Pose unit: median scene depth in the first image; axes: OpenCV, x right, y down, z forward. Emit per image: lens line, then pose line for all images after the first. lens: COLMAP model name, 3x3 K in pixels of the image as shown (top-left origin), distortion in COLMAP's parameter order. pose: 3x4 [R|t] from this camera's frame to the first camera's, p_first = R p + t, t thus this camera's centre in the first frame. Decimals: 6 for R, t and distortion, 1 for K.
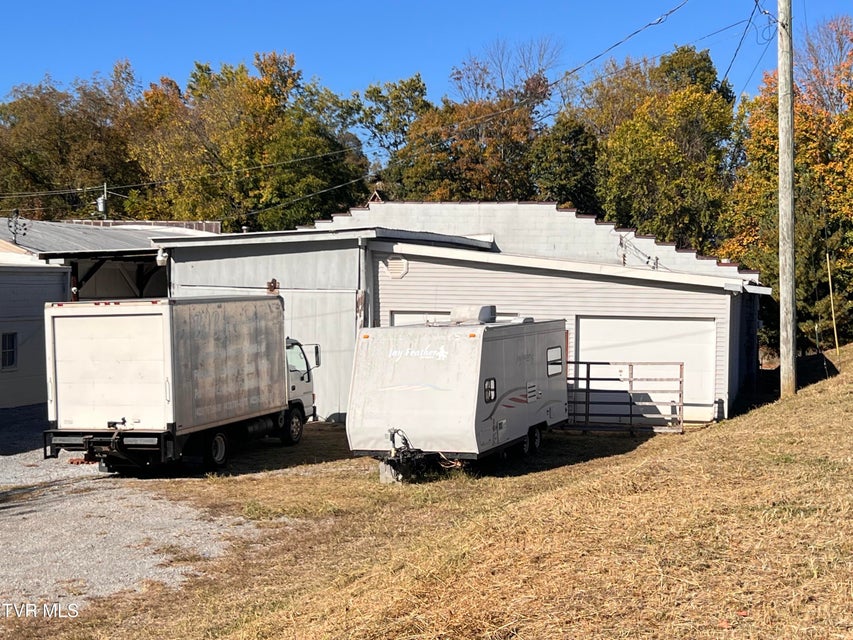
lens RADIAL K [[1250.9, 0, 437.4], [0, 1250.9, 302.9], [0, 0, 1]] dist [0.112852, 0.000000]
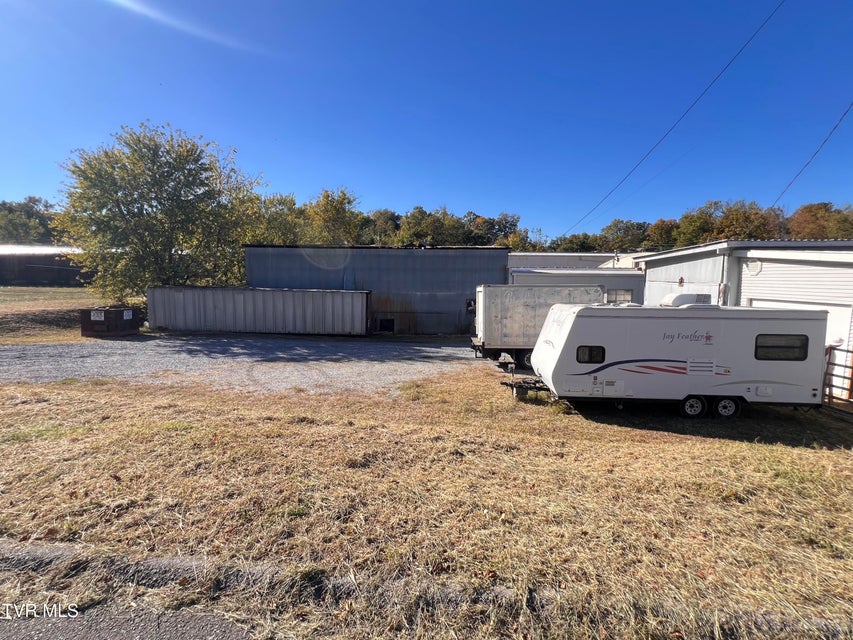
lens RADIAL K [[378.3, 0, 425.0], [0, 378.3, 319.1], [0, 0, 1]] dist [-0.004096, -0.000399]
pose [[0.287449, 0.093777, -0.953194, 0.274304], [-0.022637, 0.995582, 0.091121, -0.000760], [0.957528, -0.004615, 0.288302, 0.522222]]
